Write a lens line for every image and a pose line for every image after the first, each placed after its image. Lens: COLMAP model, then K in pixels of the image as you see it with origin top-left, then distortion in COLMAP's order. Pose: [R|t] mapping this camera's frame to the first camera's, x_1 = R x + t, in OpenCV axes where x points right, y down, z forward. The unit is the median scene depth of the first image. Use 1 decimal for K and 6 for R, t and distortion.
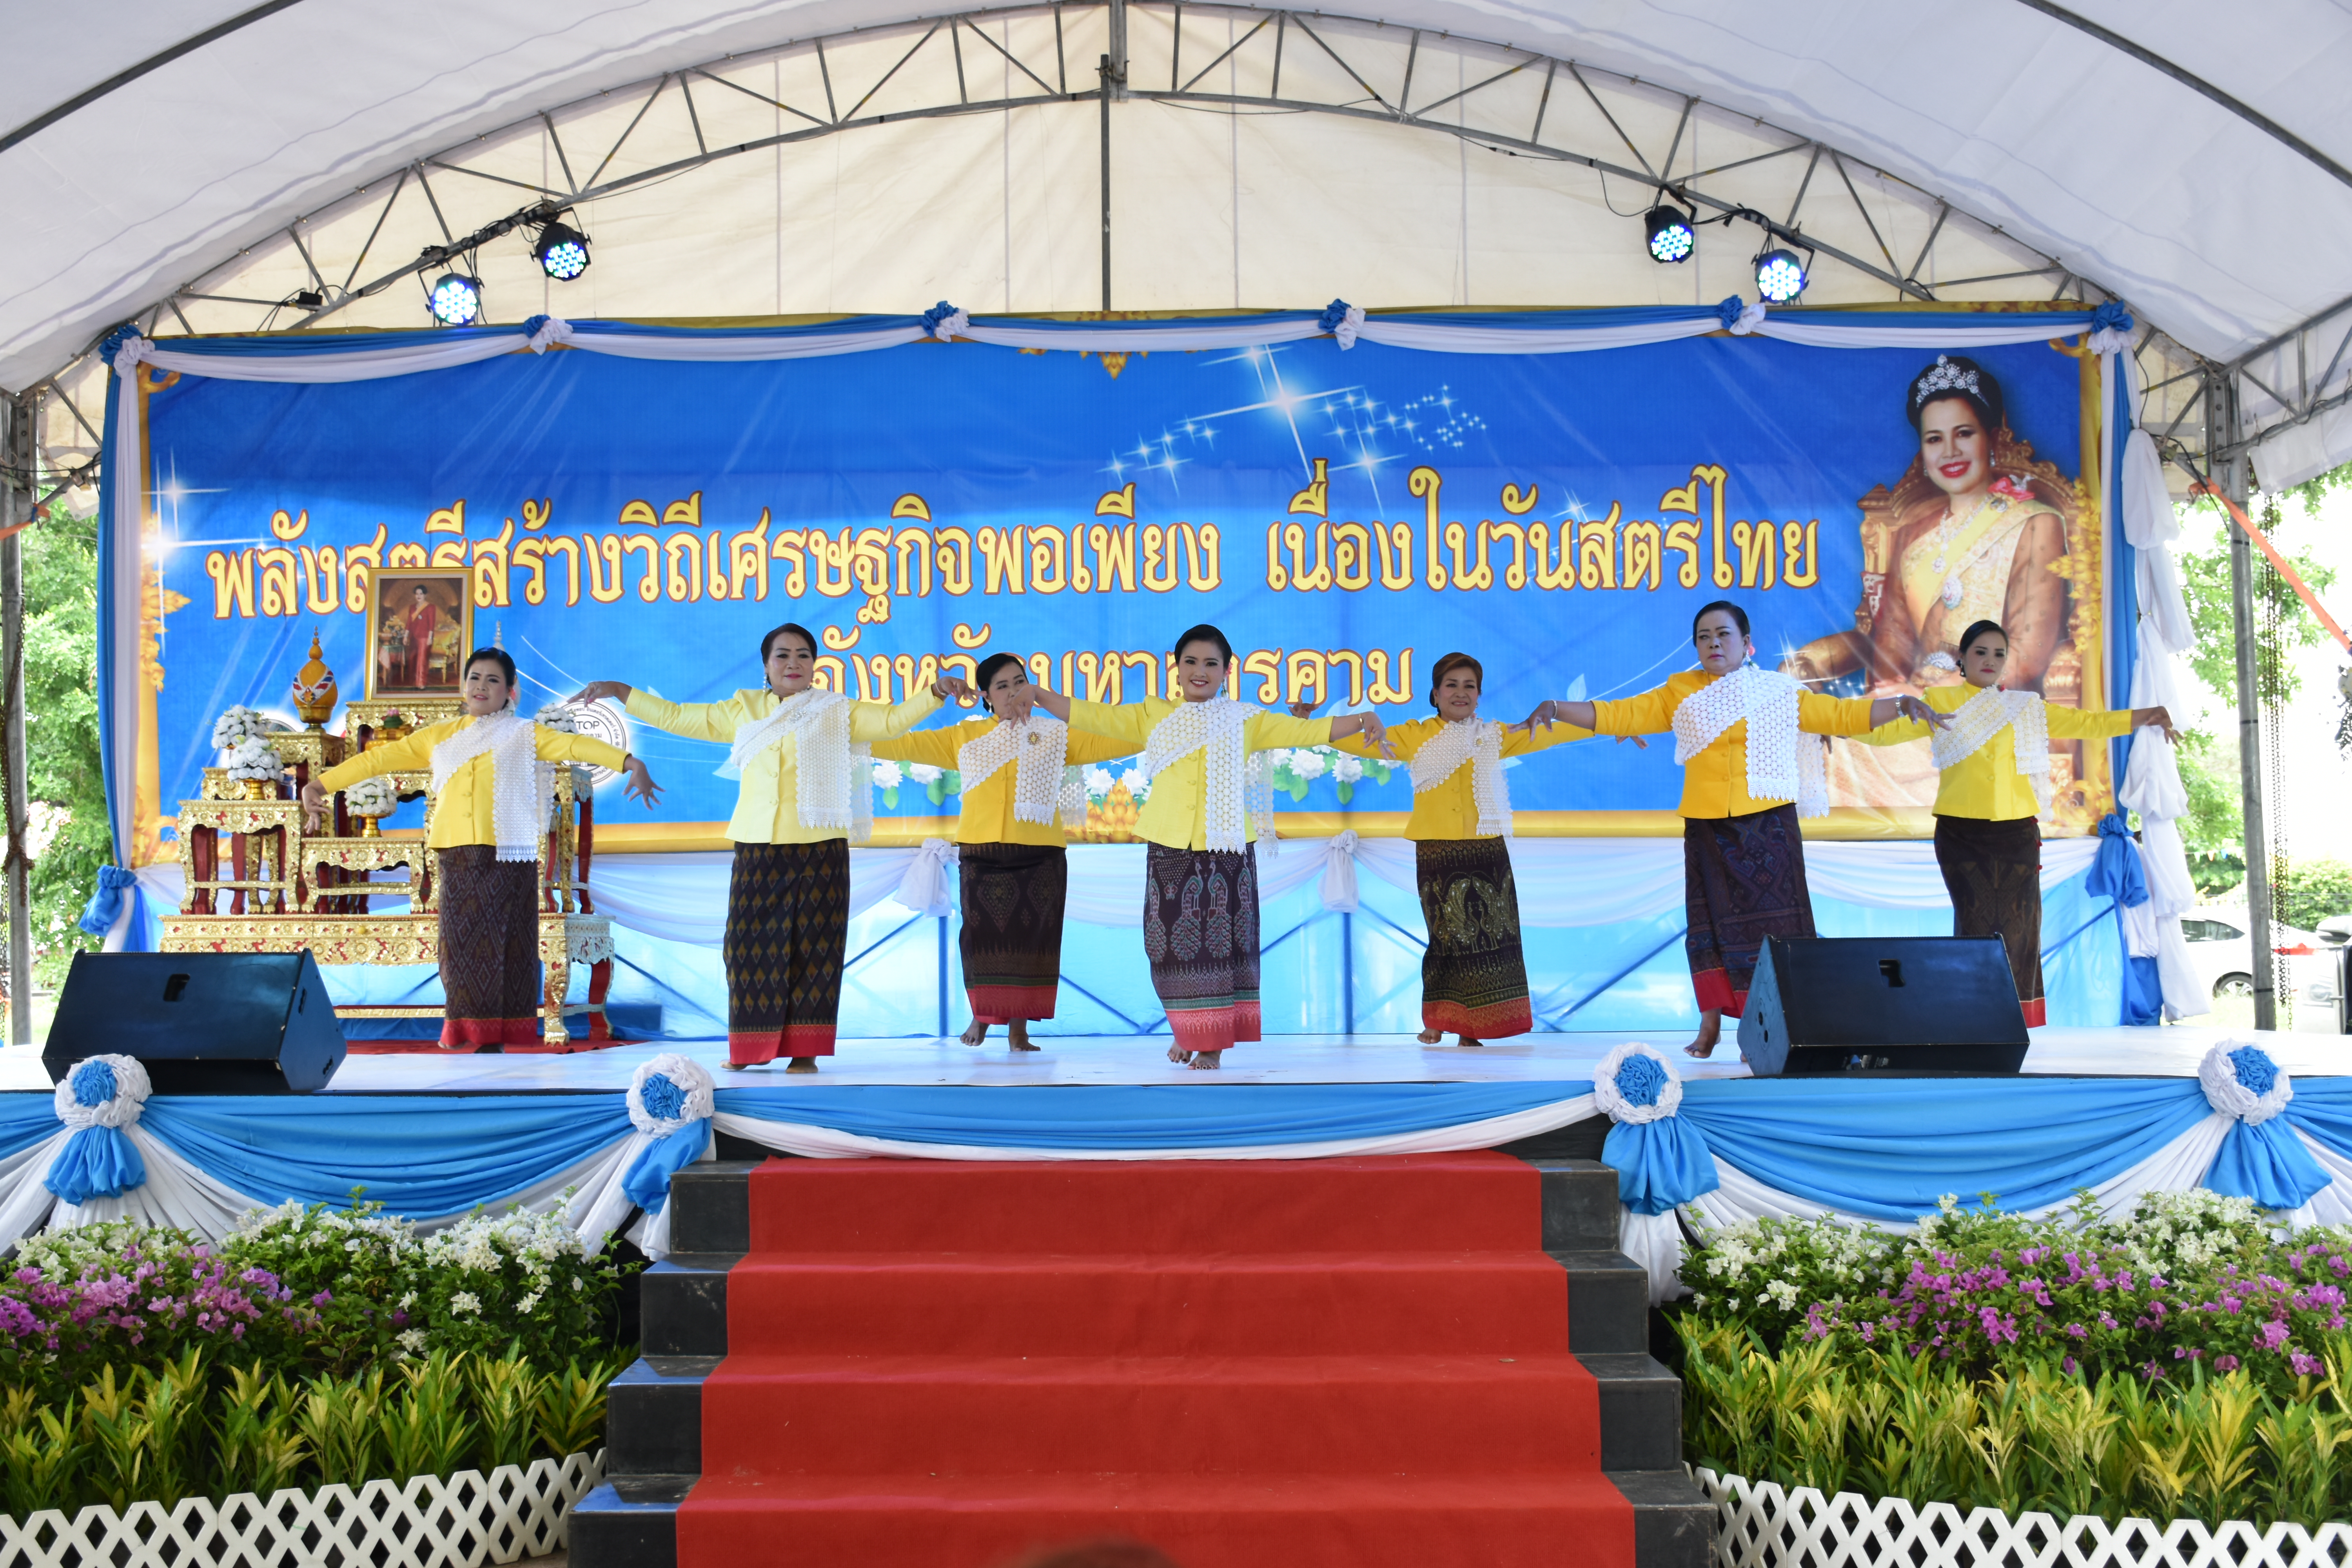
lens RADIAL K [[2613.7, 0, 1141.7], [0, 2613.7, 811.0], [0, 0, 1]] dist [-0.006502, 0.000000]
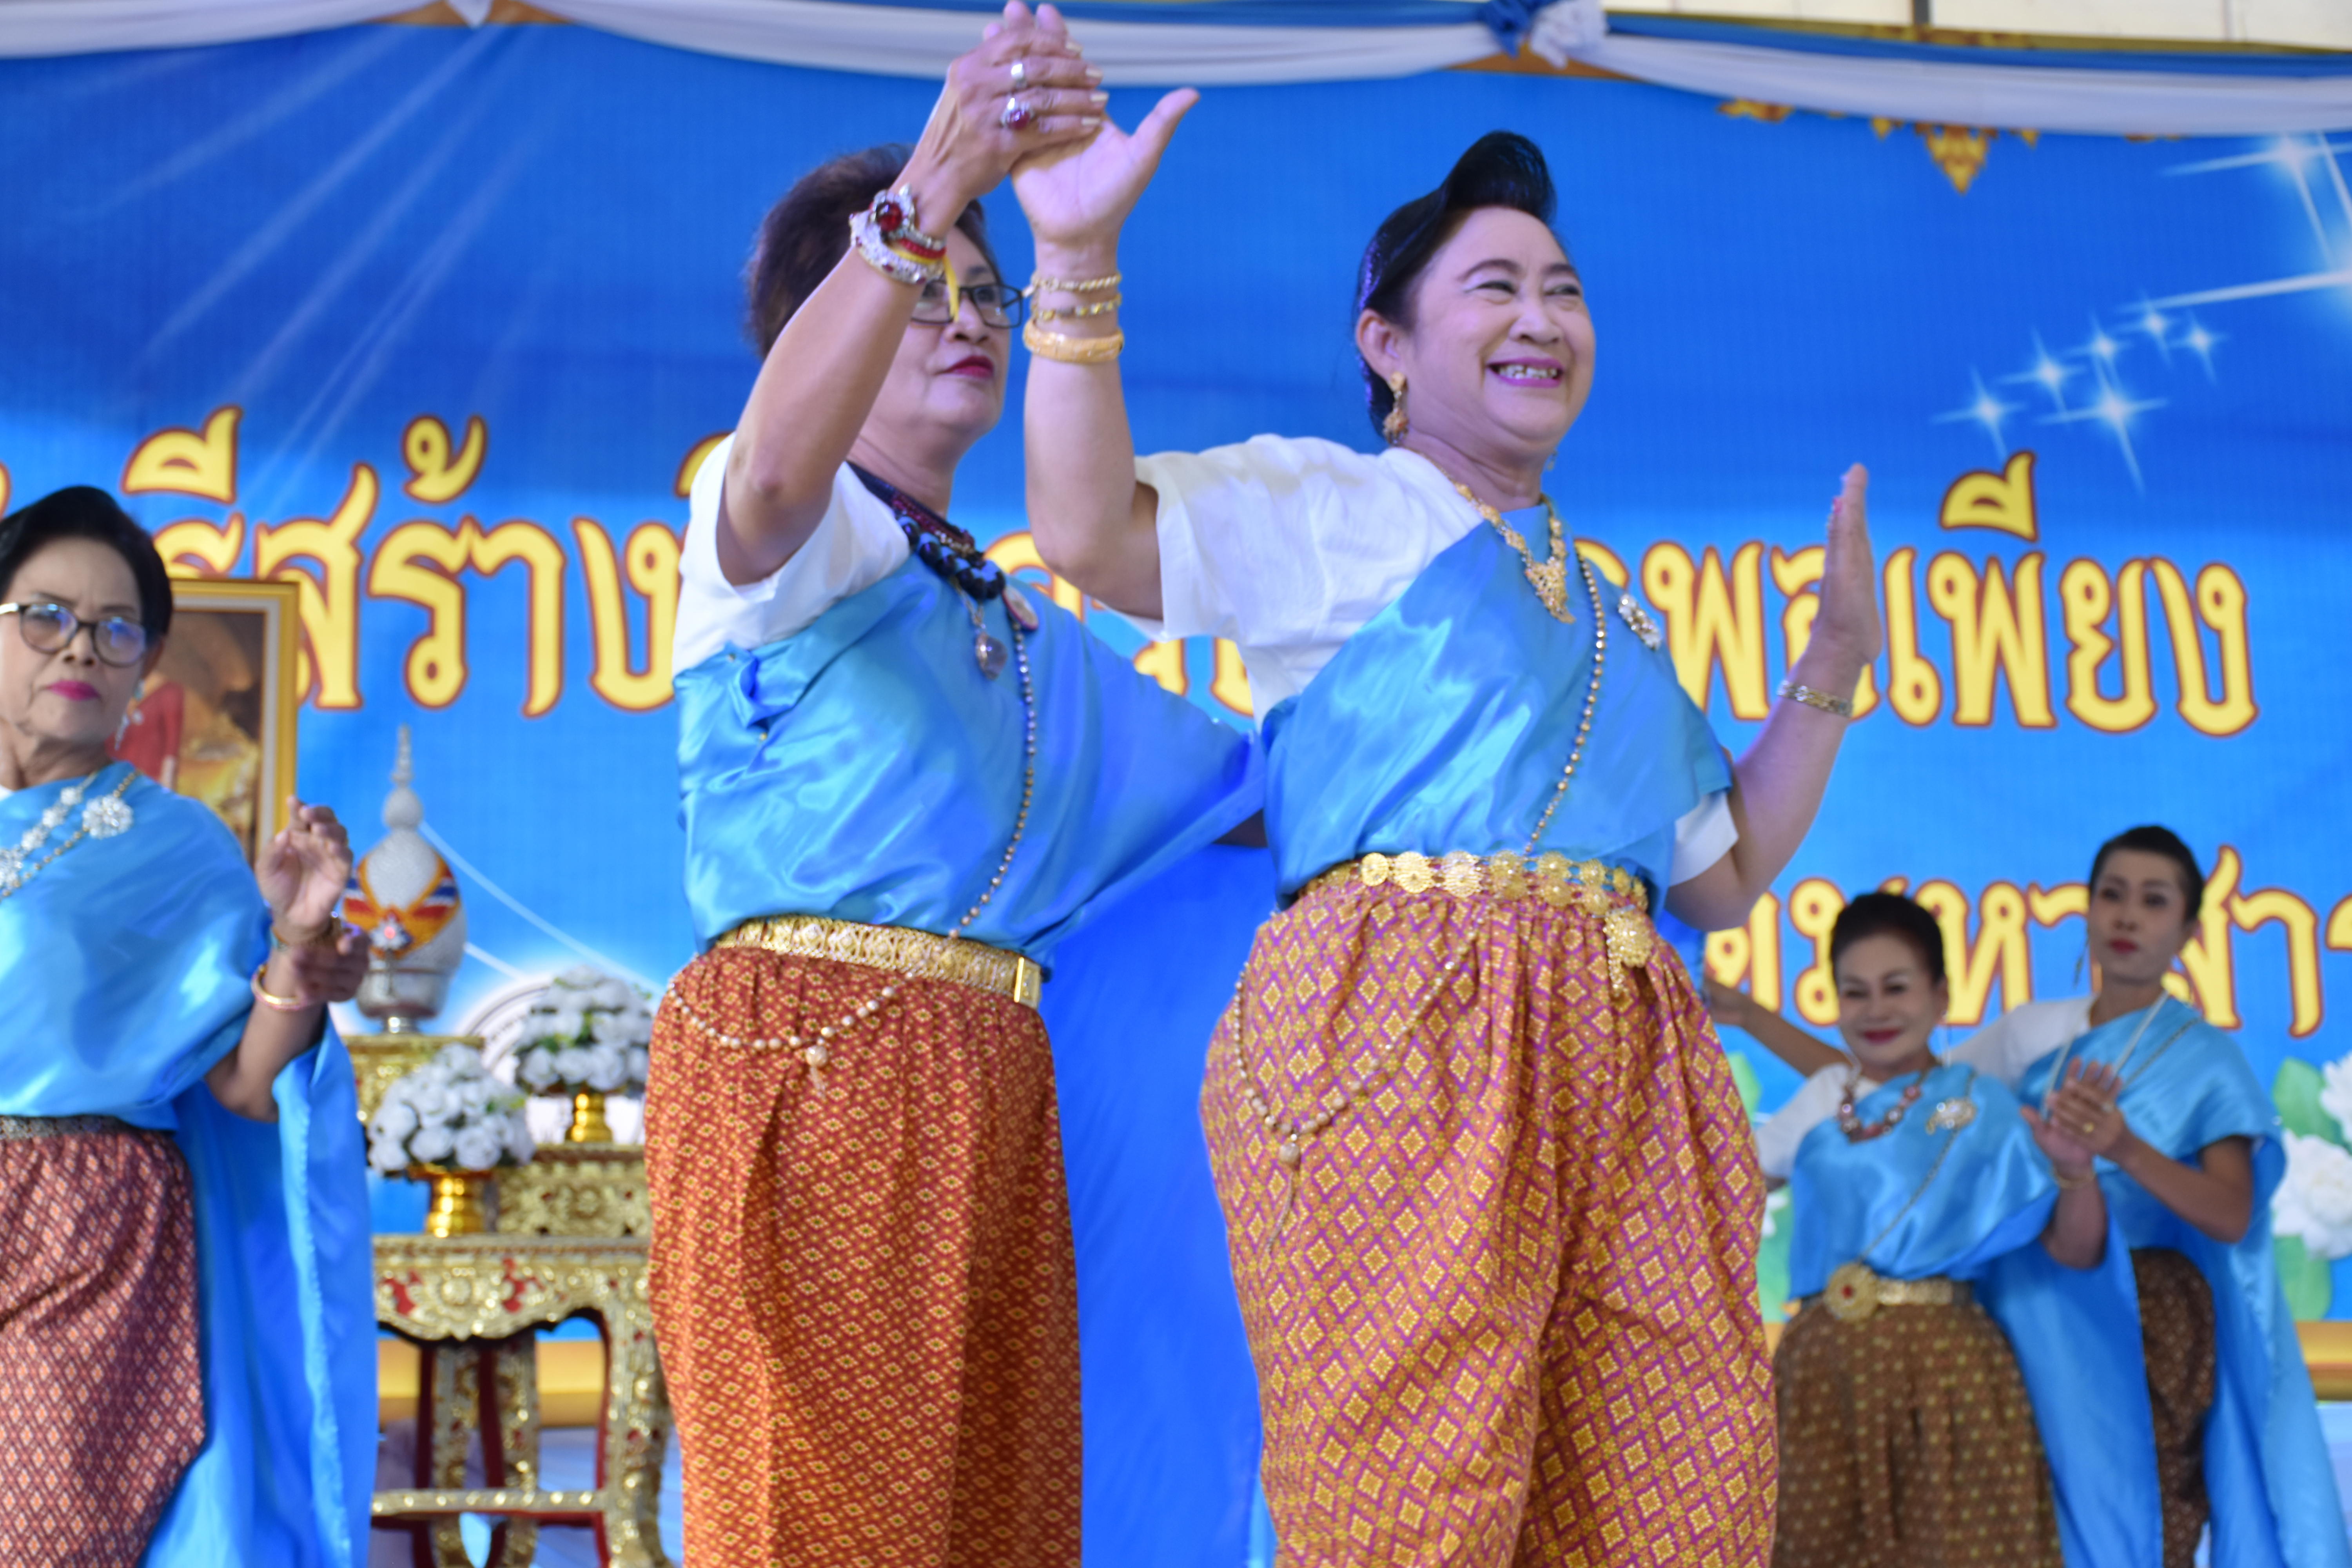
lens RADIAL K [[4113.9, 0, 1110.7], [0, 4113.9, 855.3], [0, 0, 1]] dist [0.010715, 0.000000]
pose [[0.982385, 0.031741, 0.184154, -0.244167], [-0.005364, 0.989853, -0.141997, 0.018960], [-0.186792, 0.138508, 0.972586, 0.446217]]
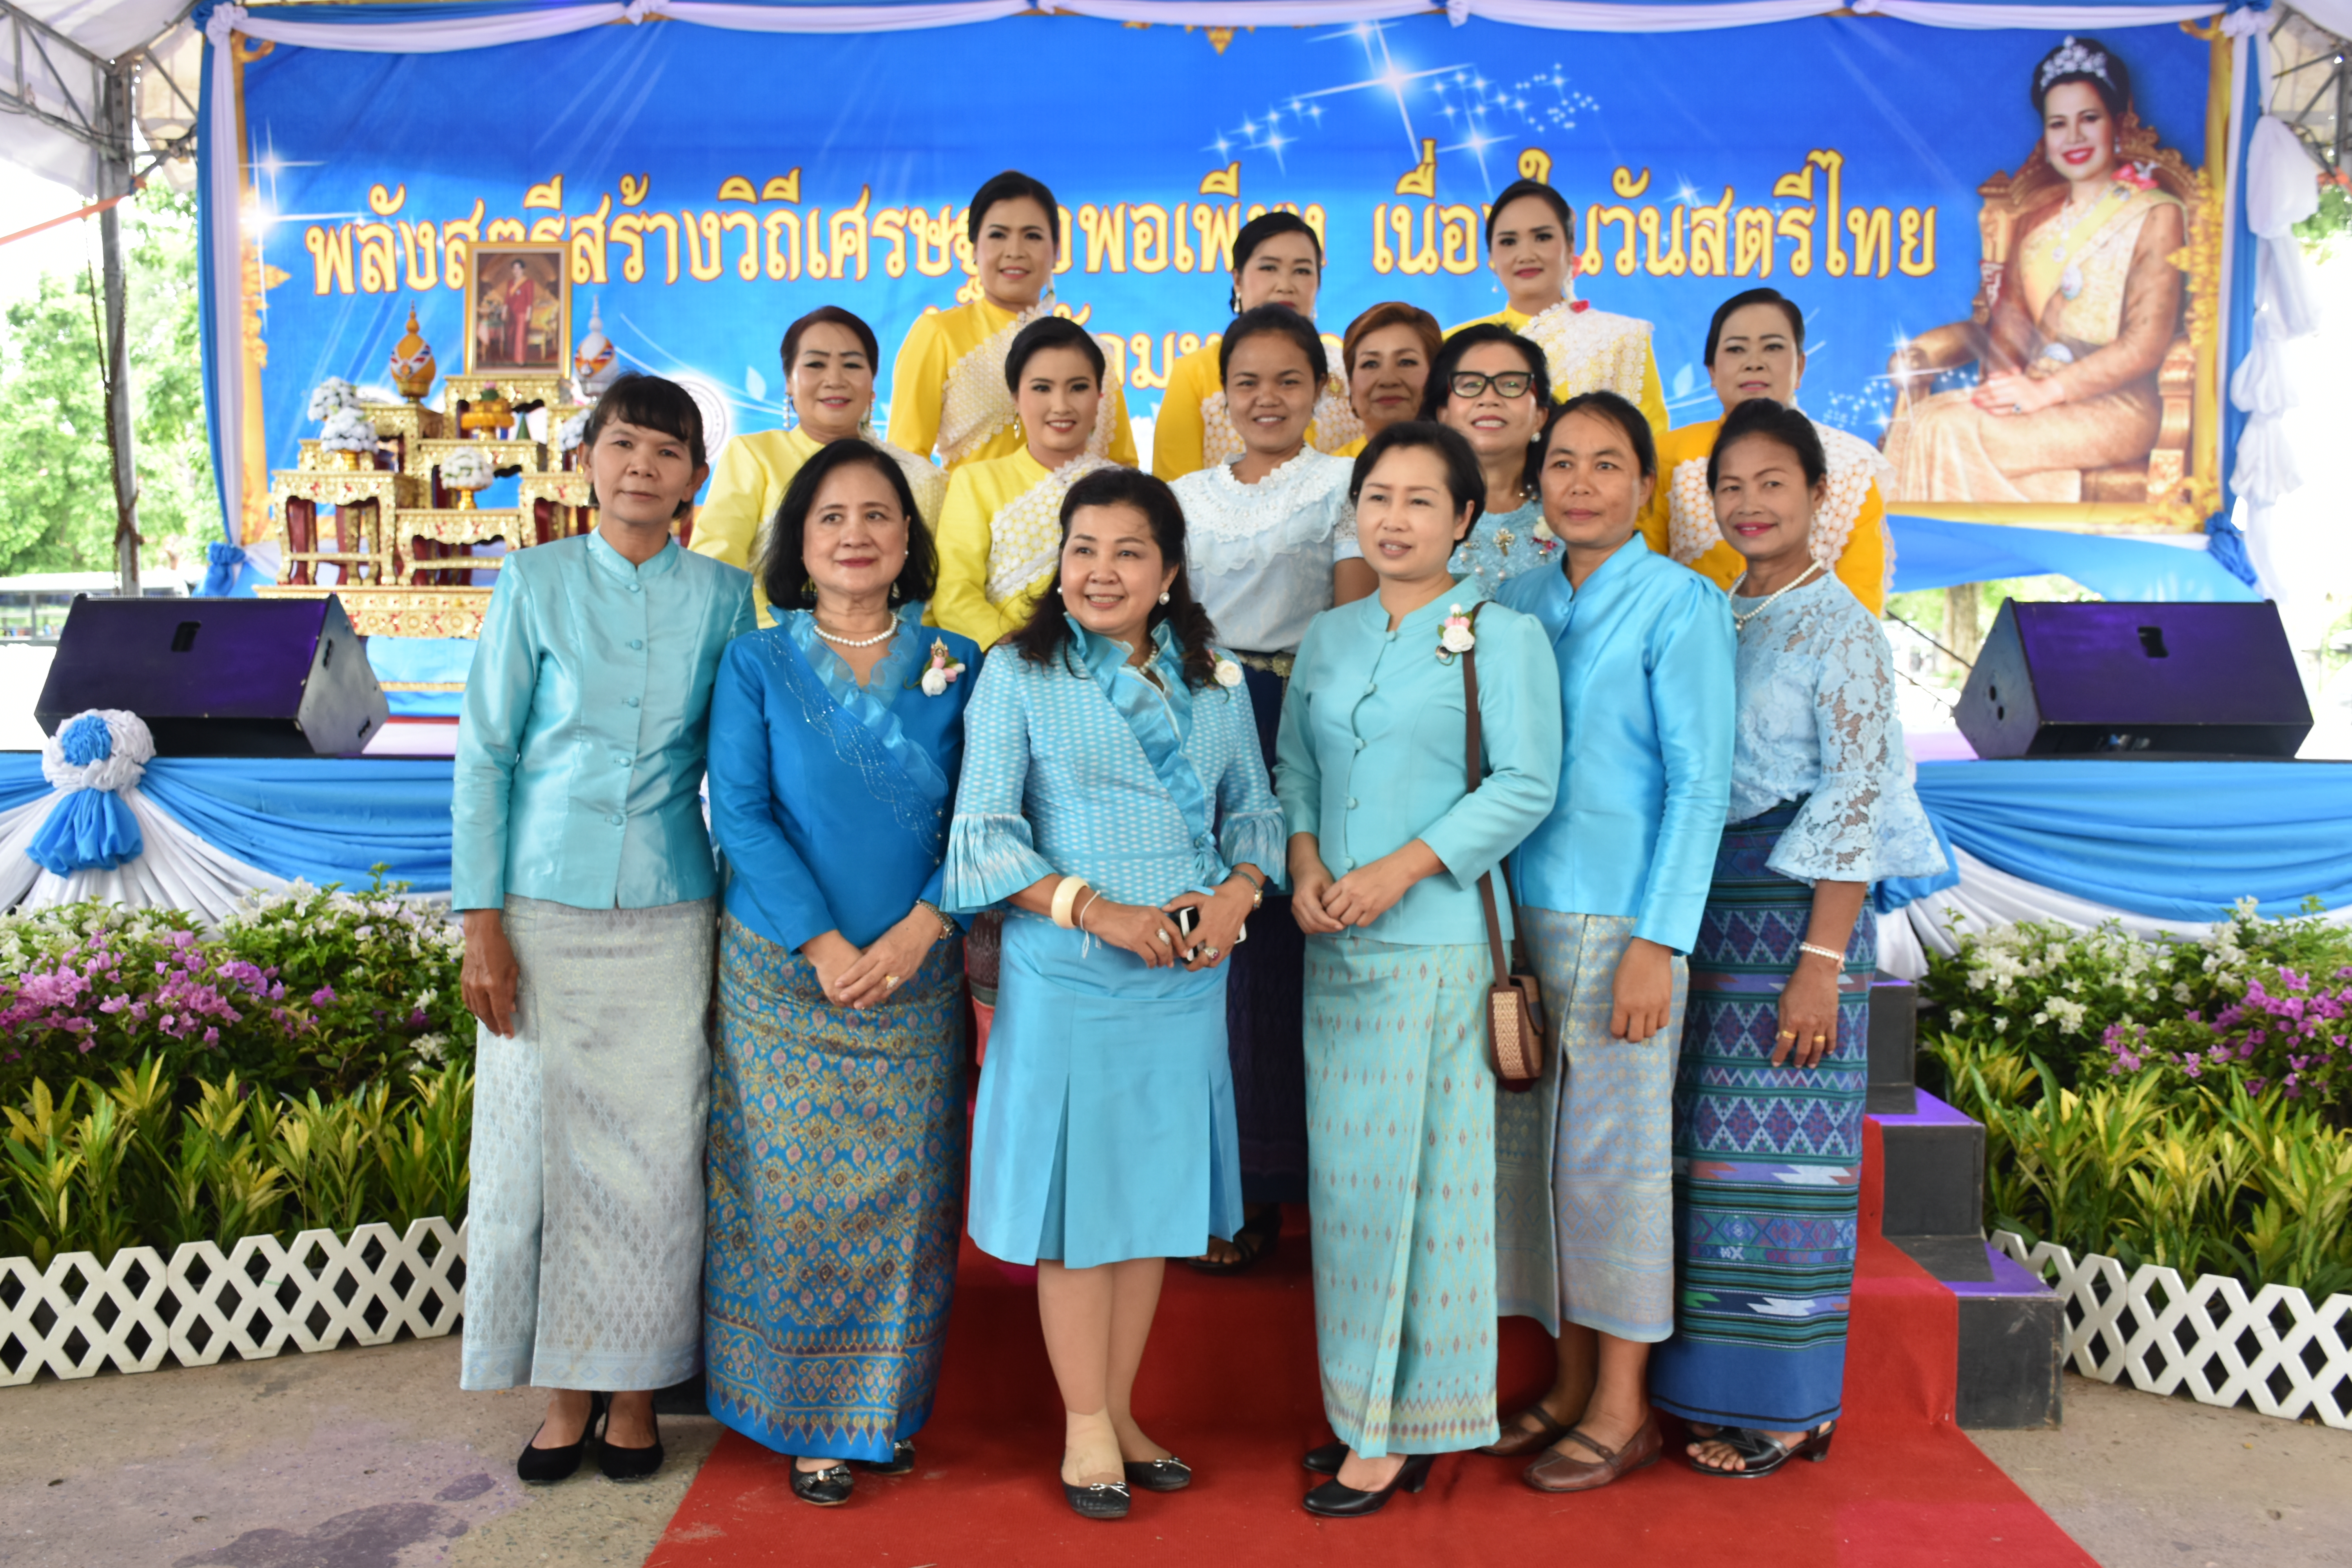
lens RADIAL K [[2248.8, 0, 1164.6], [0, 2248.8, 751.7], [0, 0, 1]] dist [-0.006354, 0.000000]
pose [[0.999815, 0.012438, -0.014658, -0.015746], [-0.011041, 0.995715, 0.091814, 0.018209], [0.015737, -0.091635, 0.995668, 0.135761]]
